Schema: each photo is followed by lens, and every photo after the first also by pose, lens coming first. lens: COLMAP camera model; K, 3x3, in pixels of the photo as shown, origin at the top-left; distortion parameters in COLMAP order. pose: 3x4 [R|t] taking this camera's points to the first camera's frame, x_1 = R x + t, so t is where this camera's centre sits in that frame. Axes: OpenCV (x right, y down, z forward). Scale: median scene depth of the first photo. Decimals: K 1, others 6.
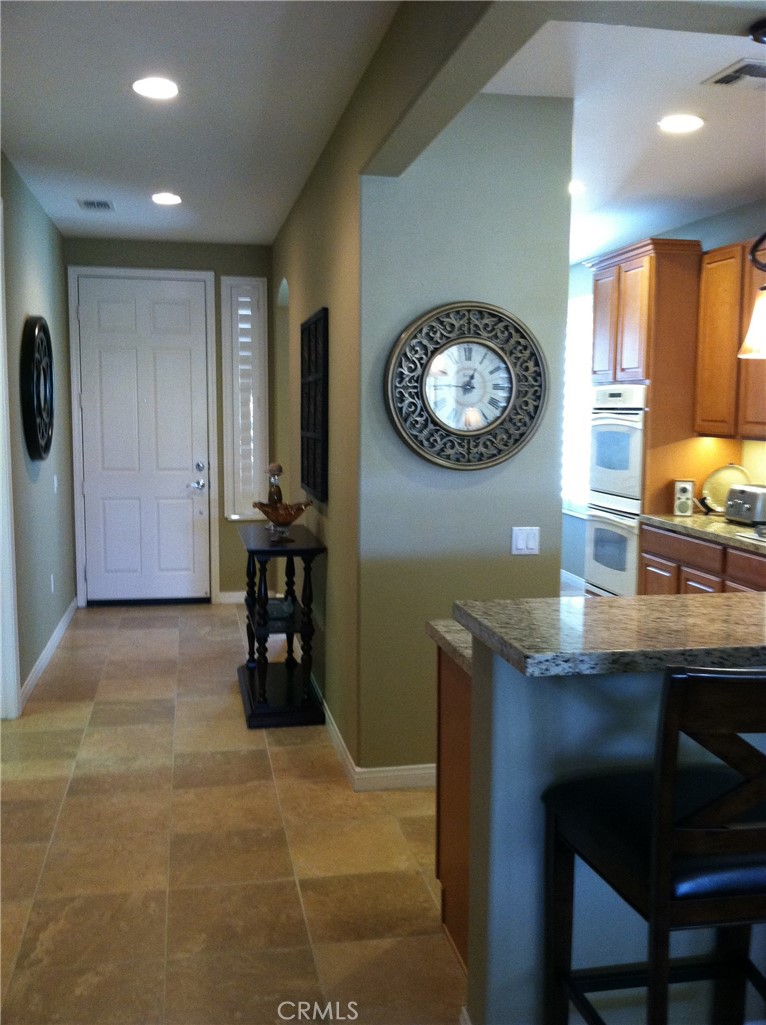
lens RADIAL K [[990.7, 0, 371.7], [0, 990.7, 507.0], [0, 0, 1]] dist [0.091623, -0.279008]
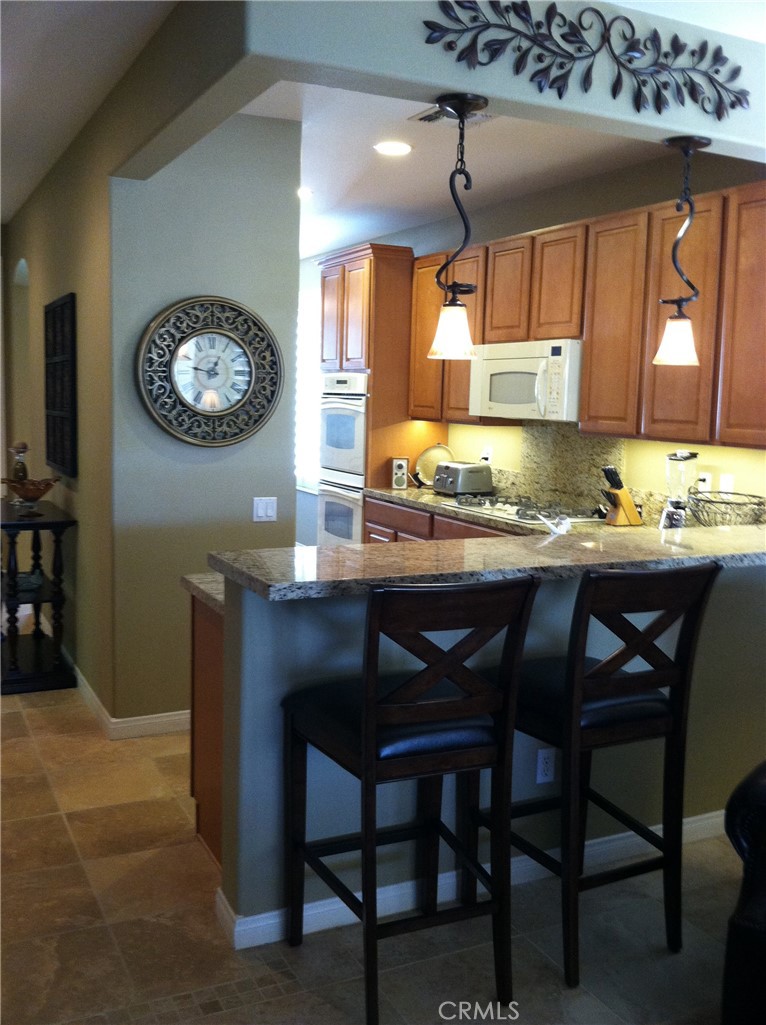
lens RADIAL K [[990.7, 0, 371.7], [0, 990.7, 507.0], [0, 0, 1]] dist [0.091623, -0.279008]
pose [[0.965033, -0.012407, 0.261834, -0.024439], [0.007638, 0.999786, 0.019221, 0.010441], [-0.262017, -0.016549, 0.964921, -0.130150]]
